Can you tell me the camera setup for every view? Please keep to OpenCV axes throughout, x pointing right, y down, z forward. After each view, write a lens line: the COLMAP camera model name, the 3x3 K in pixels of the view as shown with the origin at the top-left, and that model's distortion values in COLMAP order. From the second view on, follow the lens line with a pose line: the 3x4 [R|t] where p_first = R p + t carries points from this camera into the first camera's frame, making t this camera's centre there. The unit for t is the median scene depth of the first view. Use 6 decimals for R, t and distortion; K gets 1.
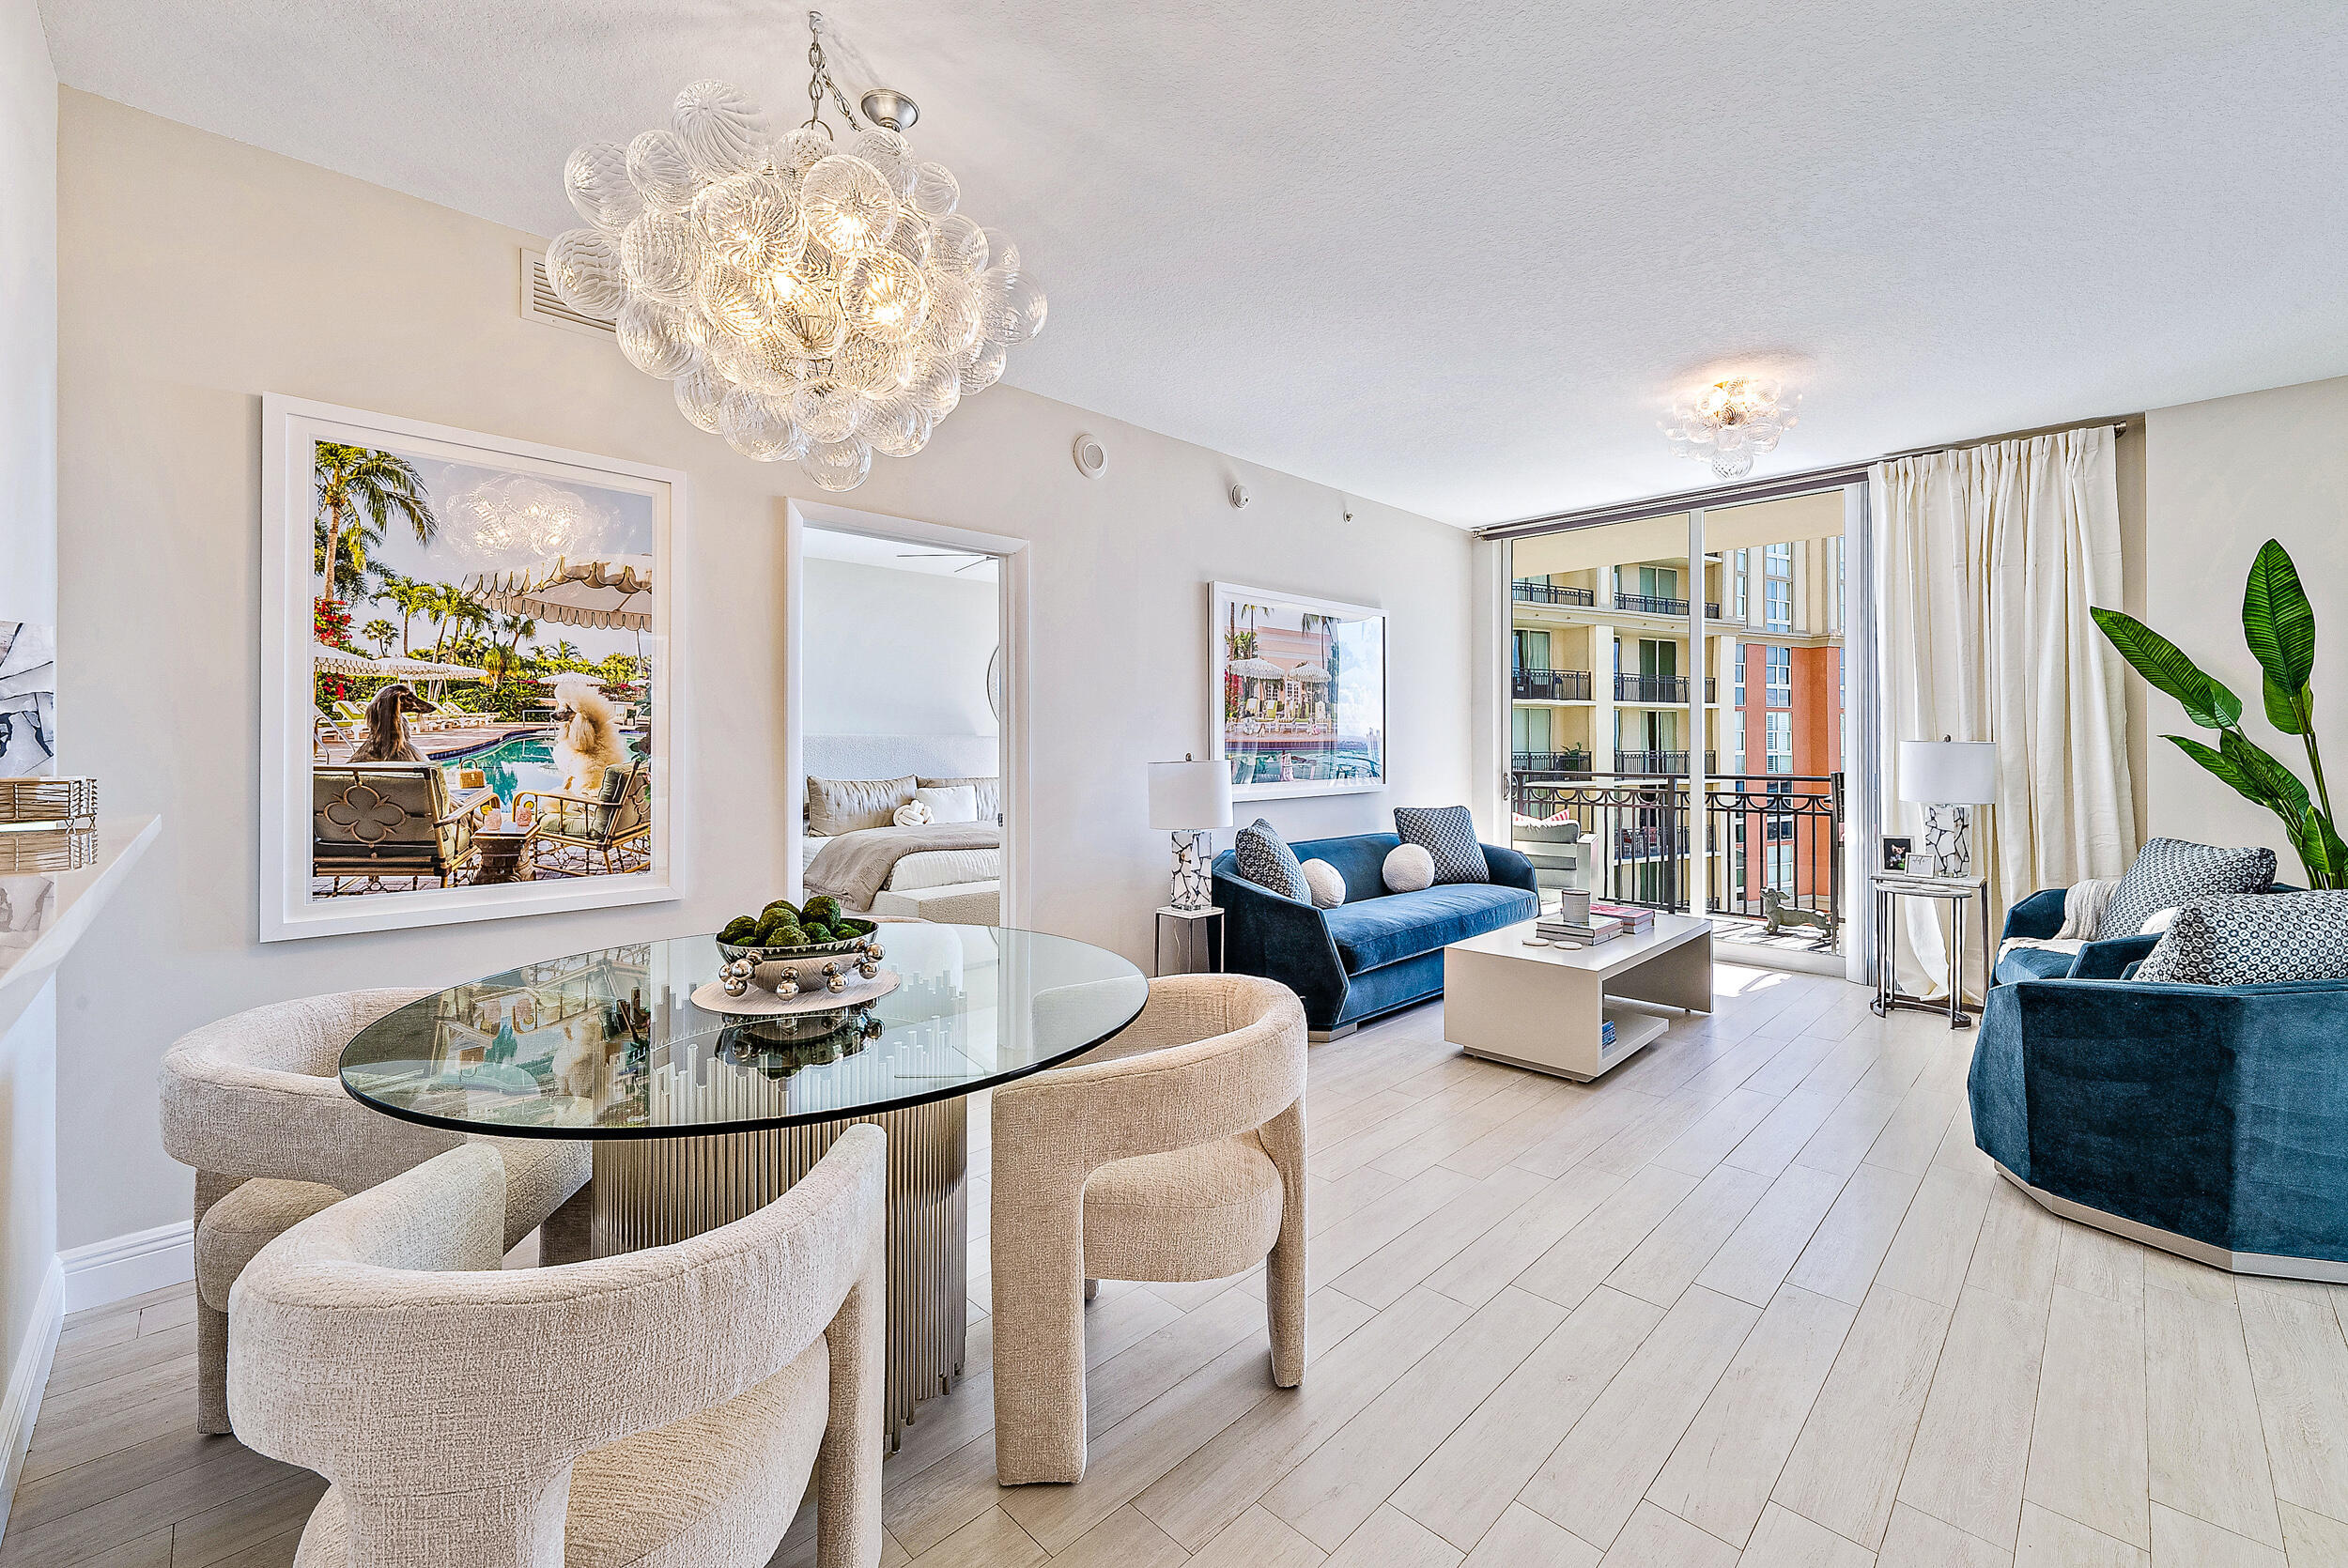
lens RADIAL K [[952.9, 0, 1187.9], [0, 952.9, 740.9], [0, 0, 1]] dist [-0.000395, -0.000114]
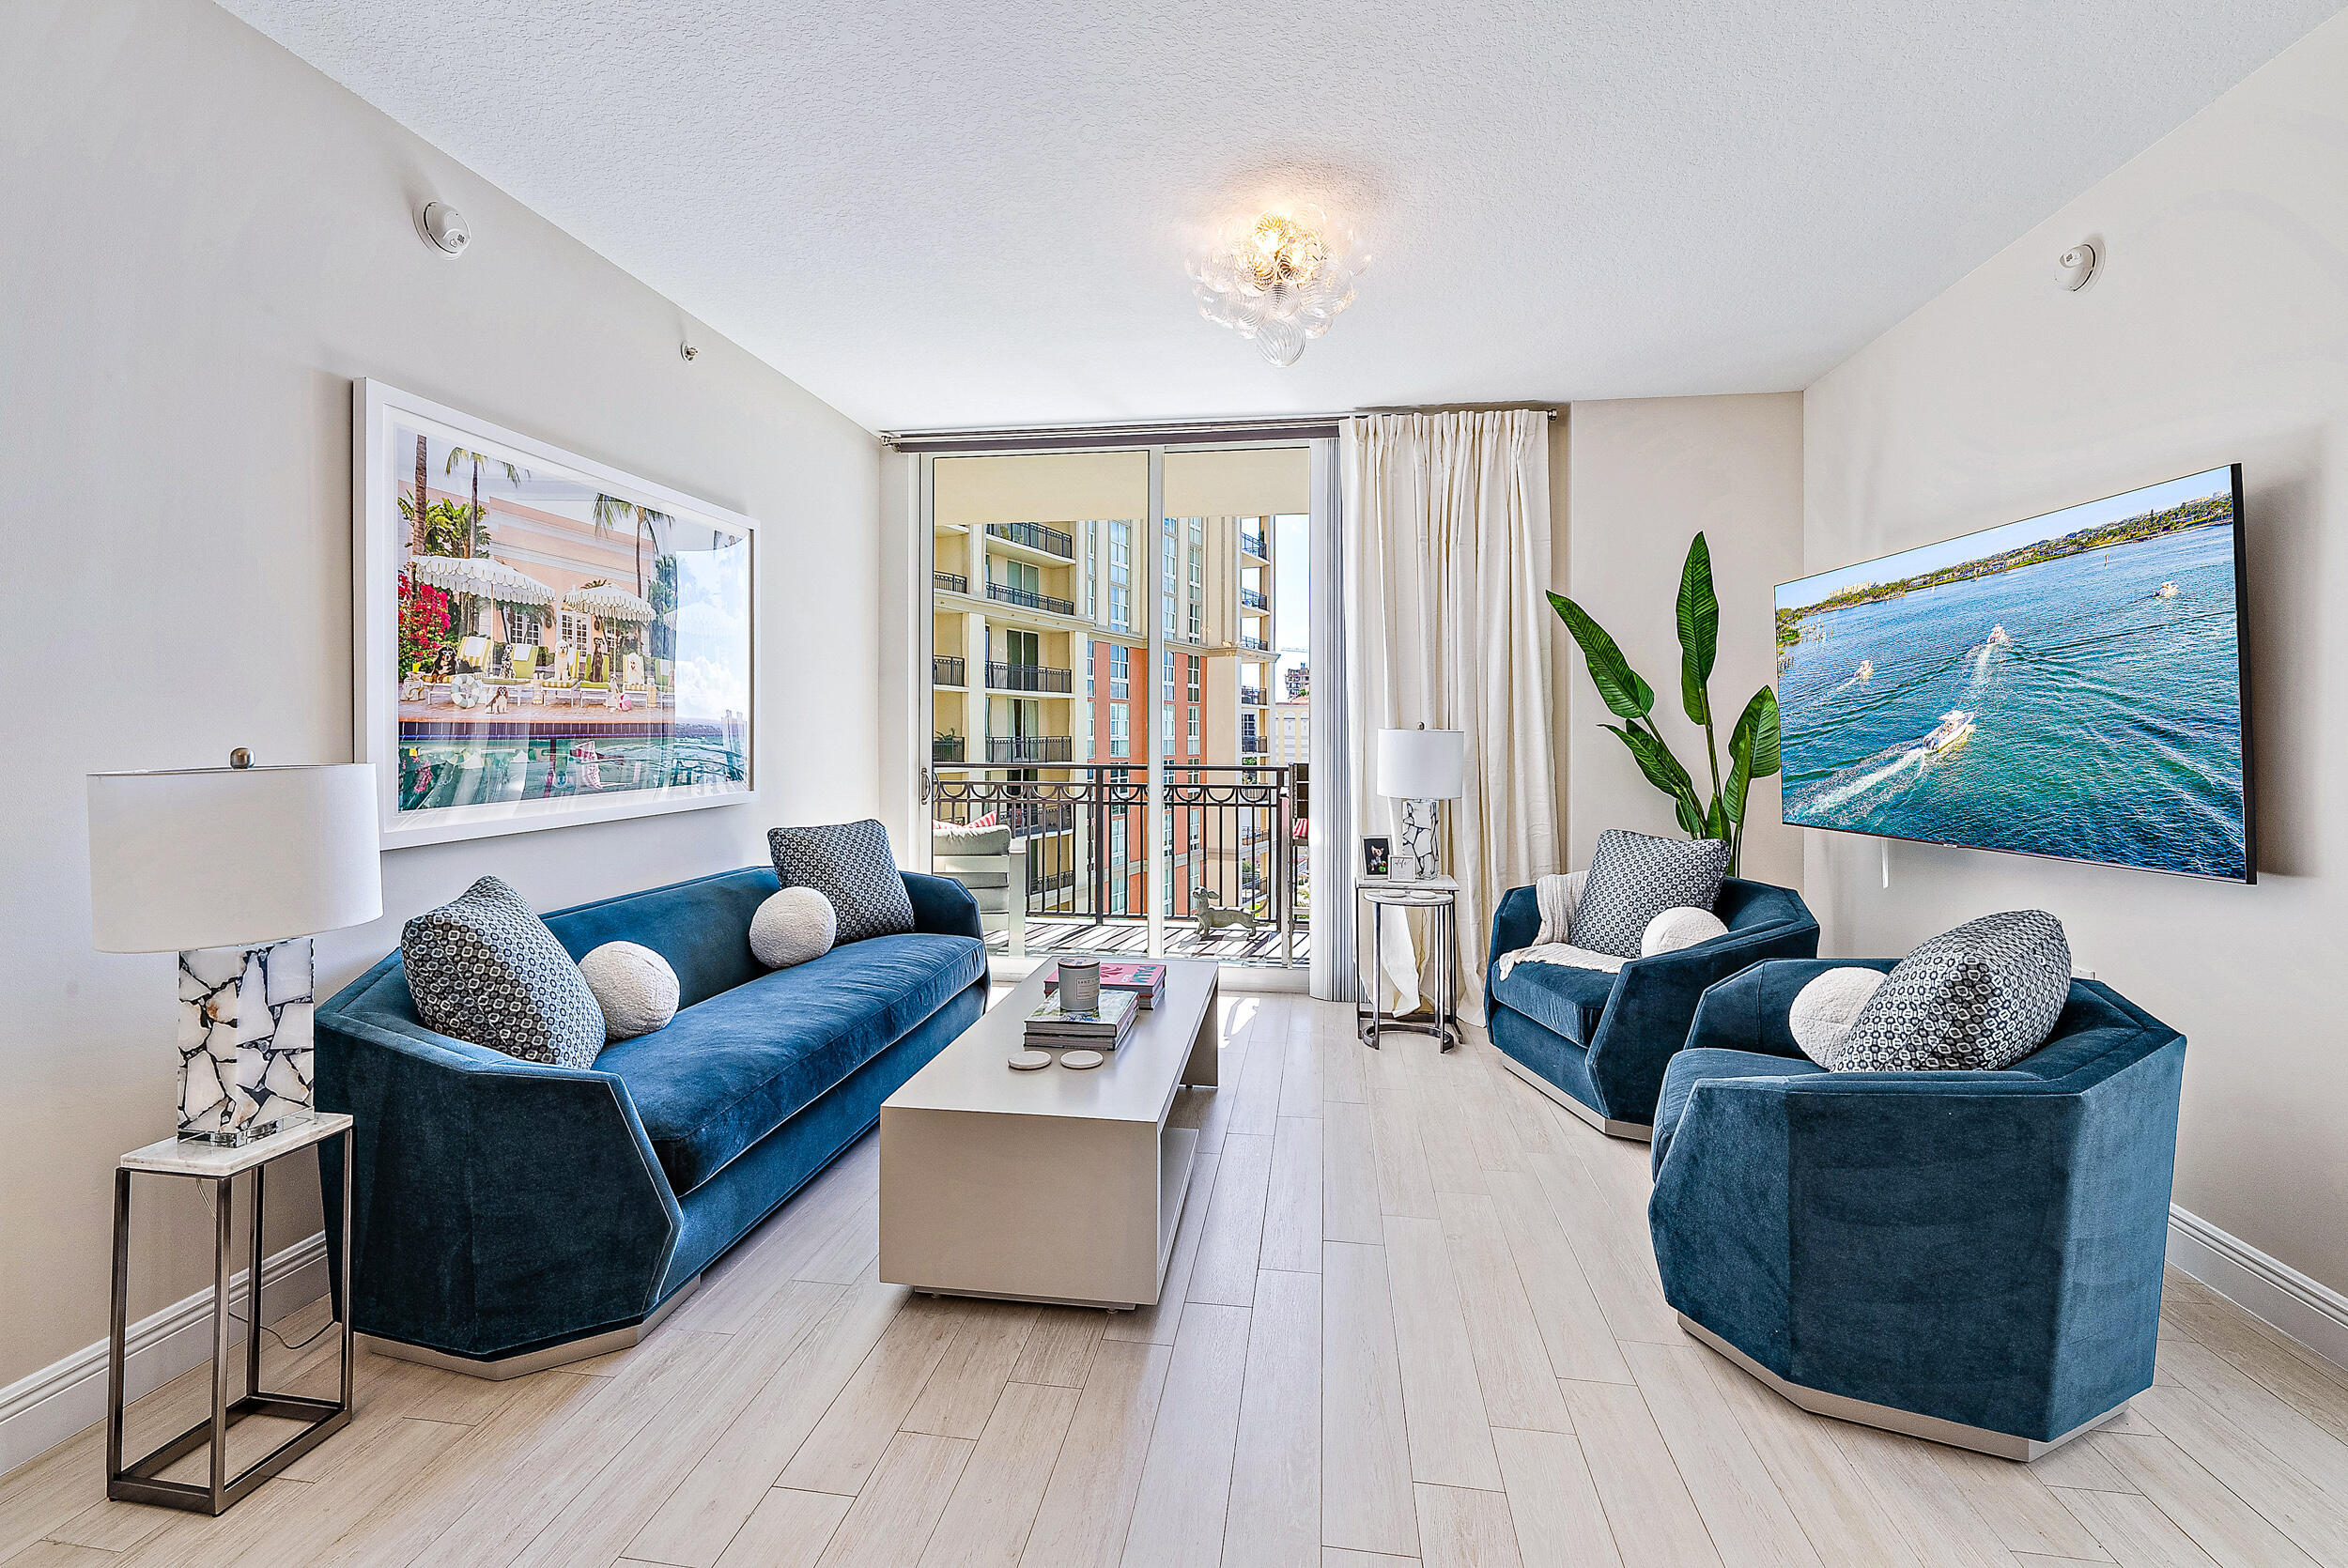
lens RADIAL K [[952.9, 0, 1187.9], [0, 952.9, 740.9], [0, 0, 1]] dist [-0.000395, -0.000114]
pose [[0.801306, -0.001536, 0.598252, 0.069082], [-0.007701, 0.999887, 0.012883, 0.001327], [-0.598205, -0.014931, 0.801204, 0.371996]]
